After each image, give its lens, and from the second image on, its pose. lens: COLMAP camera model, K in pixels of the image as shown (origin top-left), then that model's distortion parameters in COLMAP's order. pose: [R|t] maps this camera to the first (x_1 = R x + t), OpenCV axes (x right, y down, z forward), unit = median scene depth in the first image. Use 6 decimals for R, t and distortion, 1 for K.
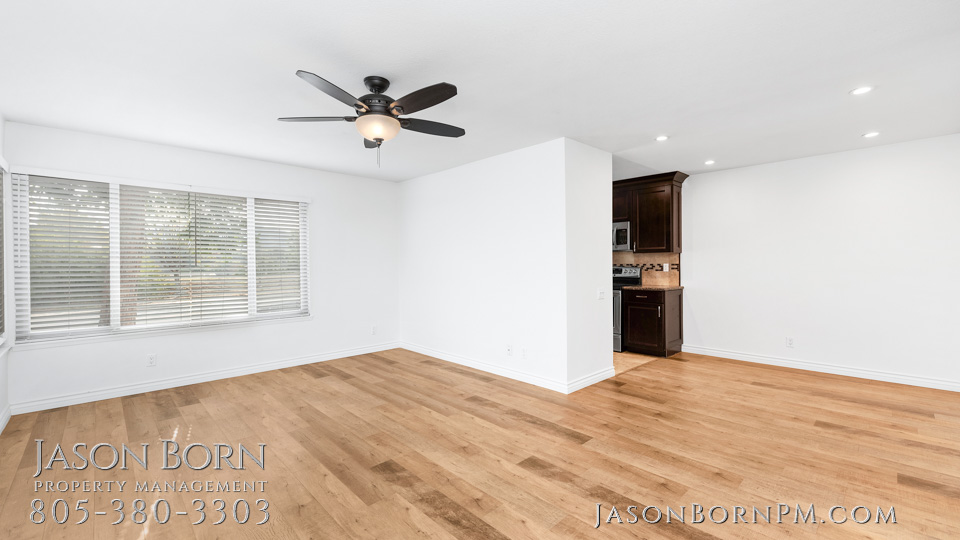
lens RADIAL K [[391.0, 0, 480.9], [0, 391.0, 264.4], [0, 0, 1]] dist [0.000117, 0.000016]
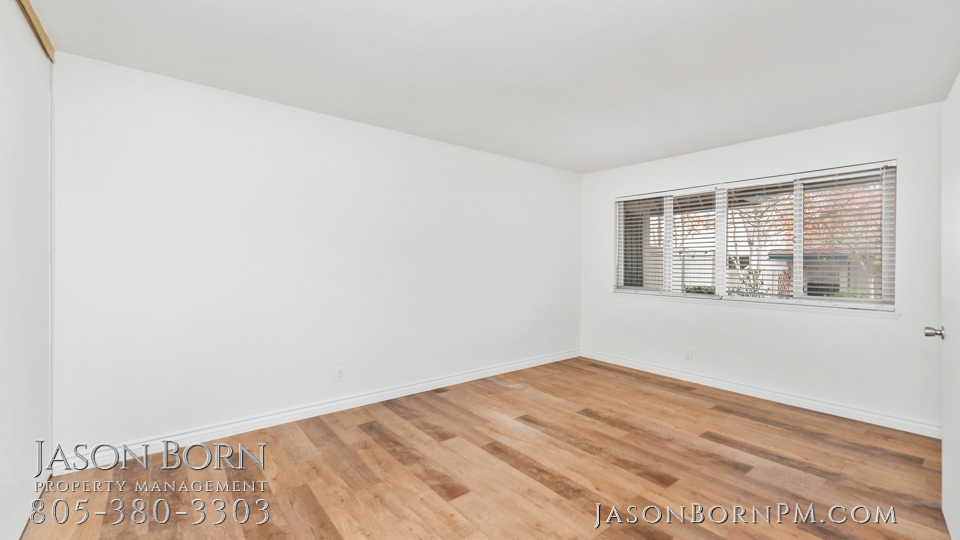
lens RADIAL K [[391.0, 0, 479.6], [0, 391.0, 266.0], [0, 0, 1]] dist [0.000117, 0.000016]
pose [[-0.995482, 0.008243, 0.094592, -0.412991], [0.009242, 0.999906, 0.010125, 0.014789], [-0.094500, 0.010953, -0.995465, 1.966568]]
